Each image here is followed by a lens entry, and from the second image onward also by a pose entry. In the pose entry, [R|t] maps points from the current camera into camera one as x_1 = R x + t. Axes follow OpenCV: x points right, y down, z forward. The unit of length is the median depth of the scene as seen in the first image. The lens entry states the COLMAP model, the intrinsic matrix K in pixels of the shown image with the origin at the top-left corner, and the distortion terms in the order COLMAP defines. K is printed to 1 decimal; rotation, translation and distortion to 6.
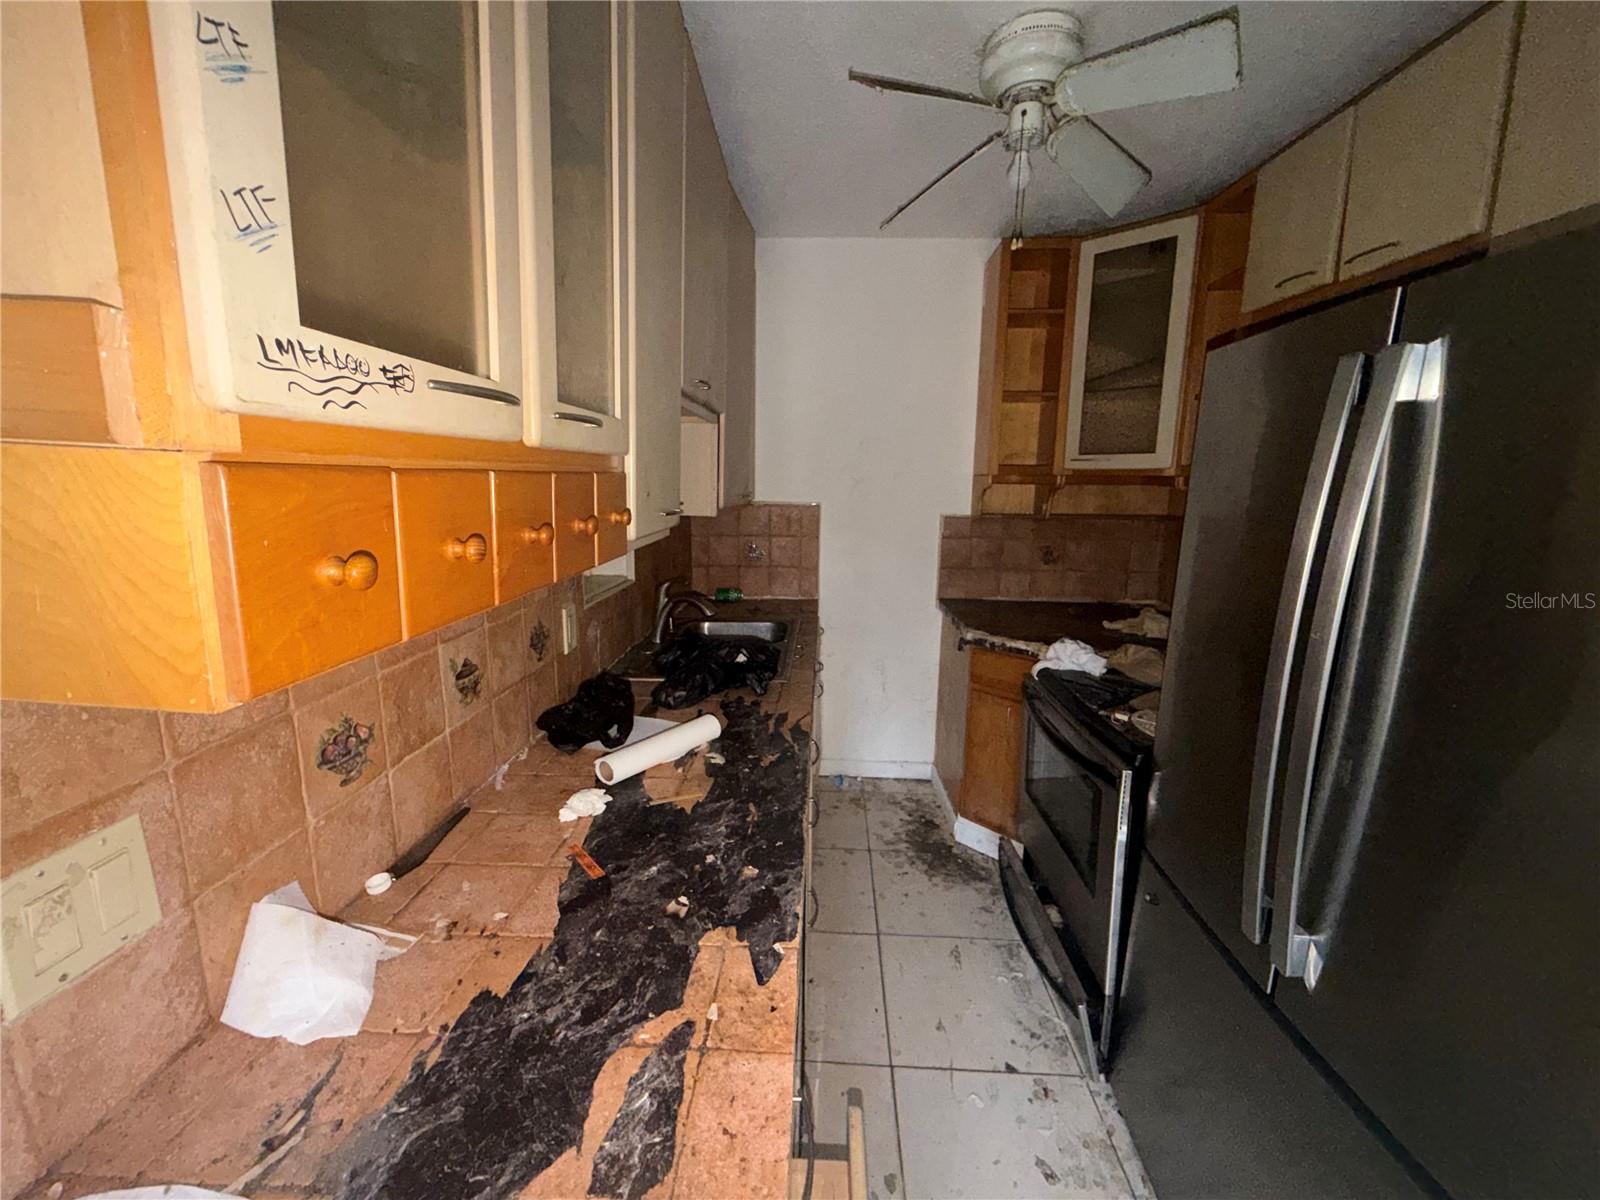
lens RADIAL K [[637.0, 0, 795.0], [0, 637.0, 602.9], [0, 0, 1]] dist [0.000696, 0.001179]
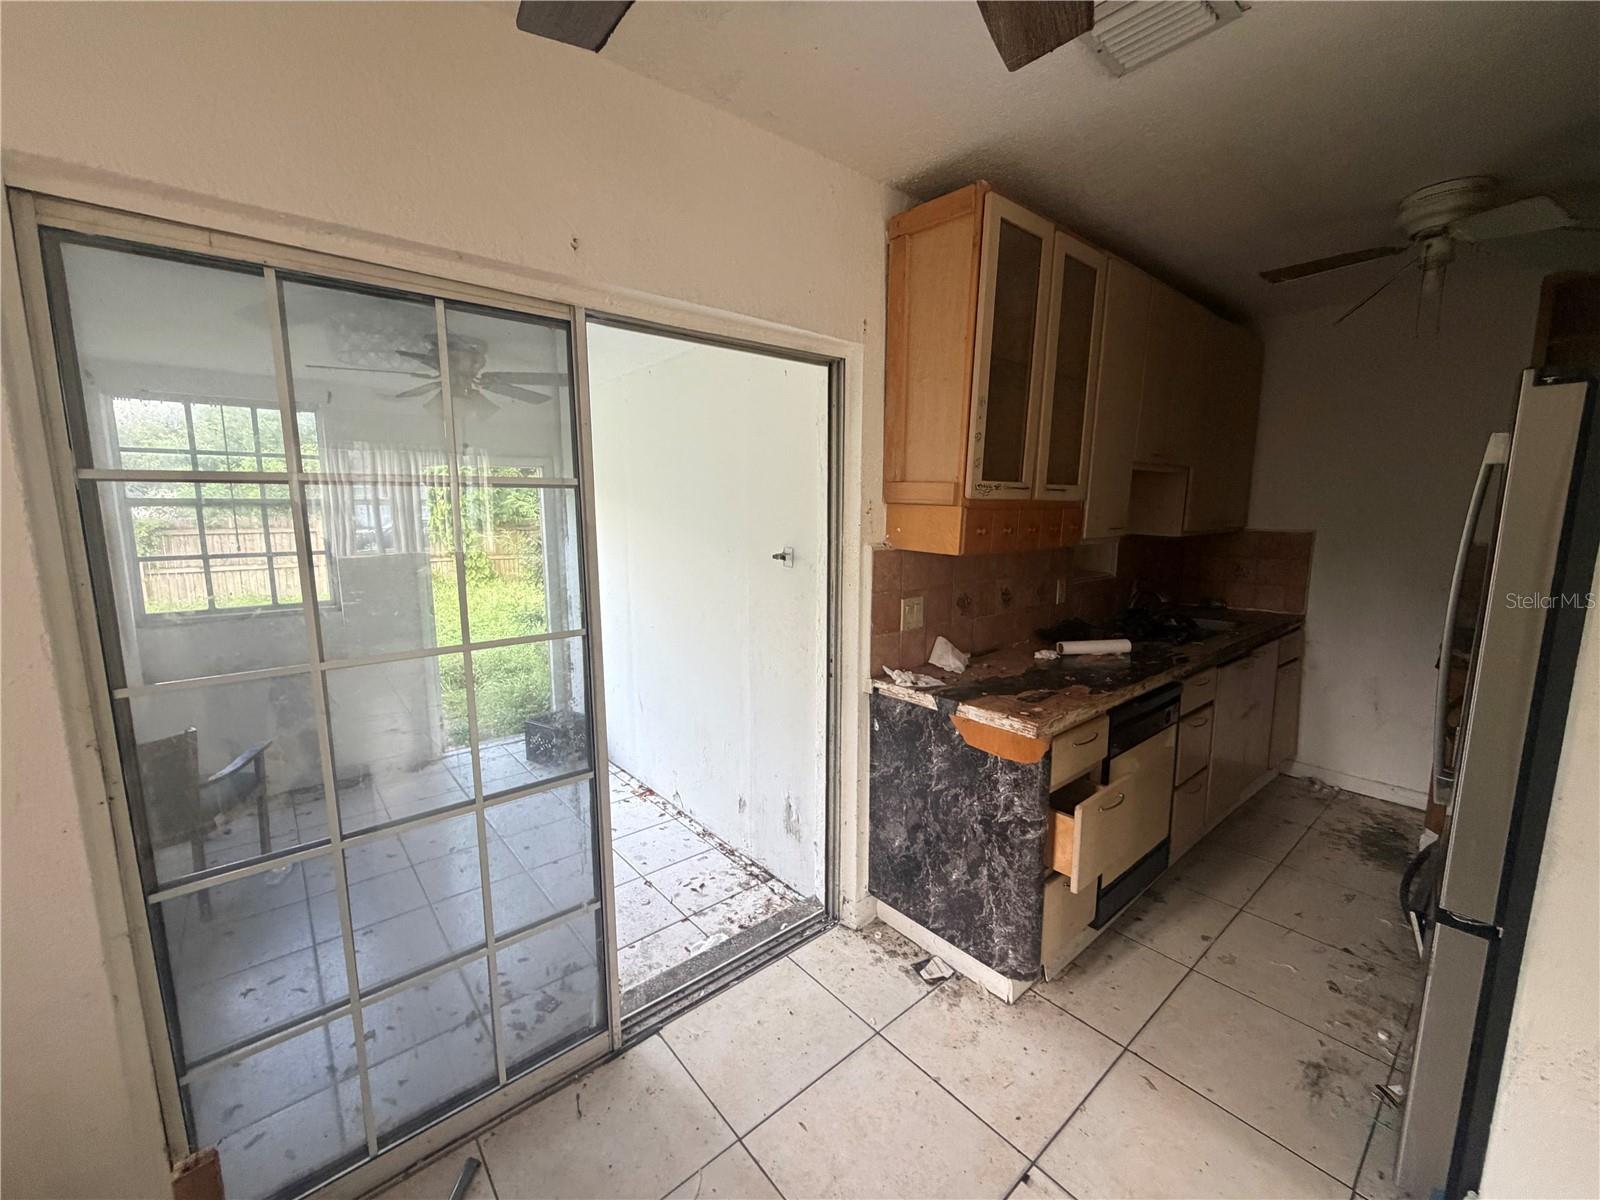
lens RADIAL K [[637.0, 0, 798.9], [0, 637.0, 599.9], [0, 0, 1]] dist [0.000696, 0.001179]
pose [[0.680499, 0.087568, -0.727497, 0.522381], [-0.130682, 0.991420, -0.002904, 0.184720], [0.721001, 0.097047, 0.686104, -0.897670]]
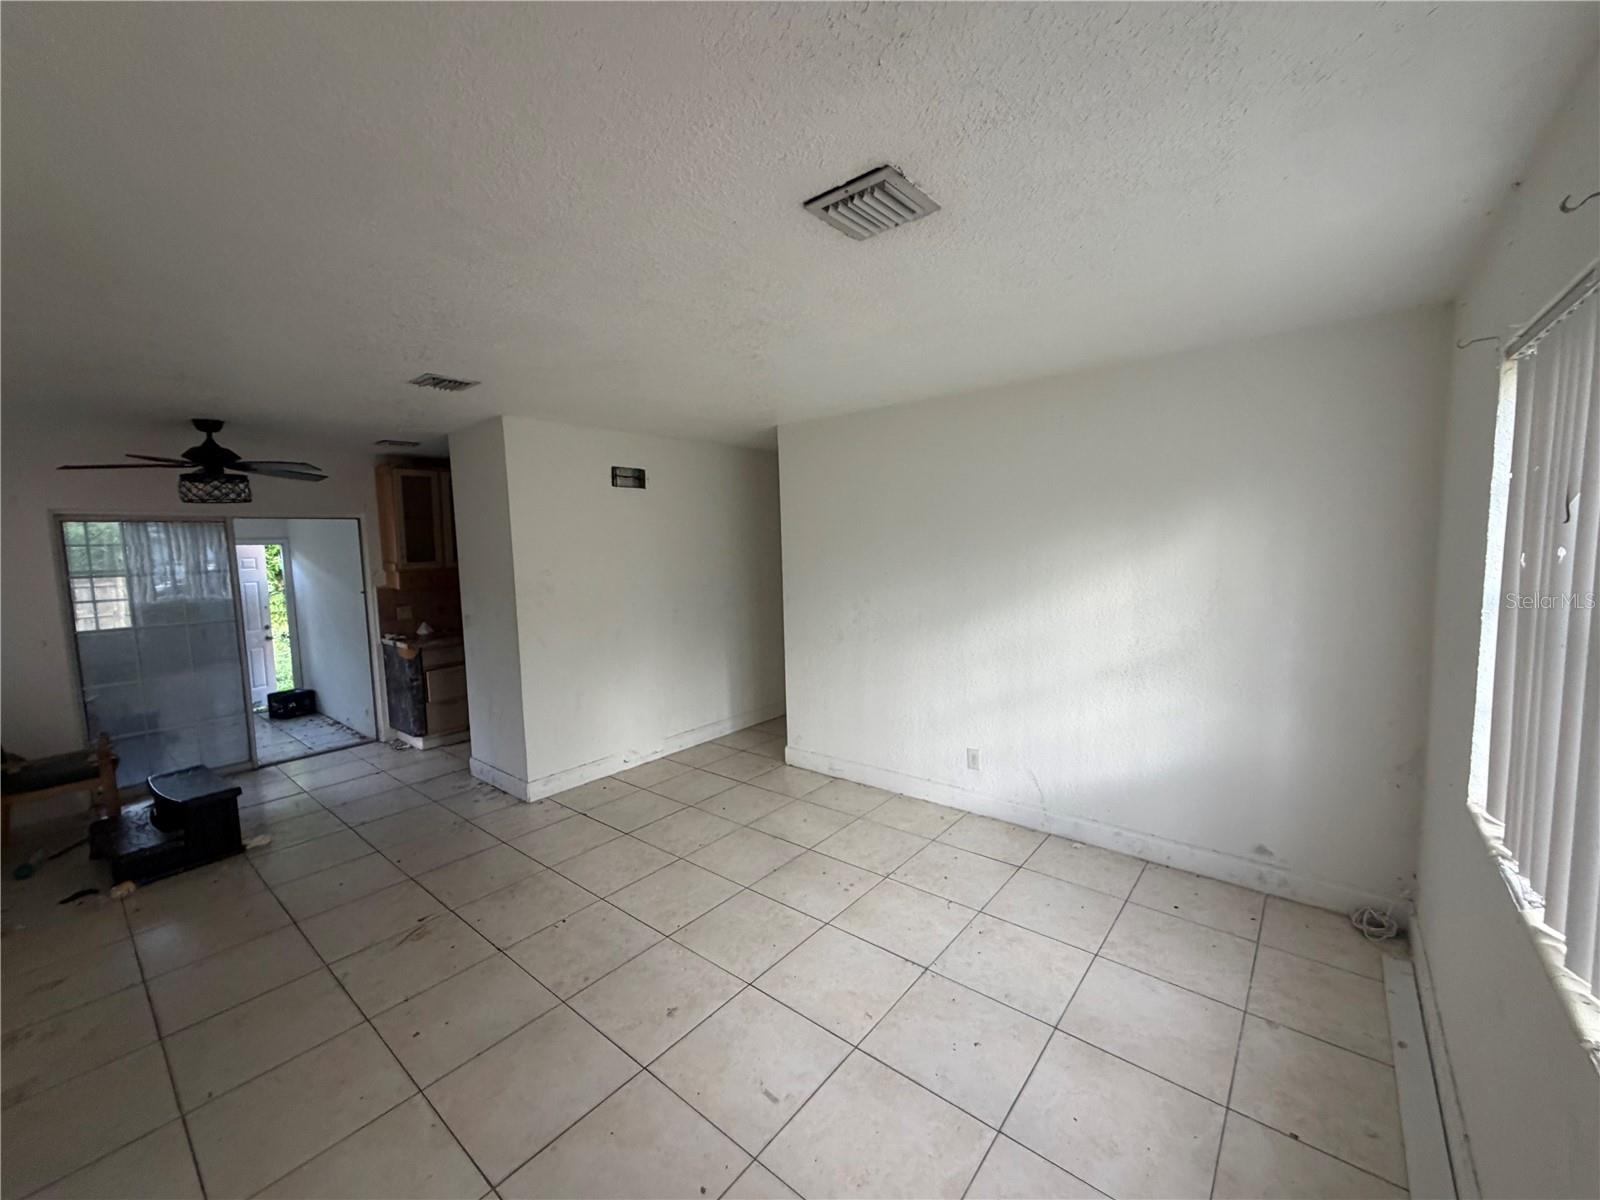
lens RADIAL K [[637.0, 0, 794.8], [0, 637.0, 596.9], [0, 0, 1]] dist [0.000696, 0.001179]
pose [[0.794681, 0.010078, -0.606943, 3.880579], [-0.077343, 0.993394, -0.084771, 0.226105], [0.602079, 0.114308, 0.790211, -1.298868]]
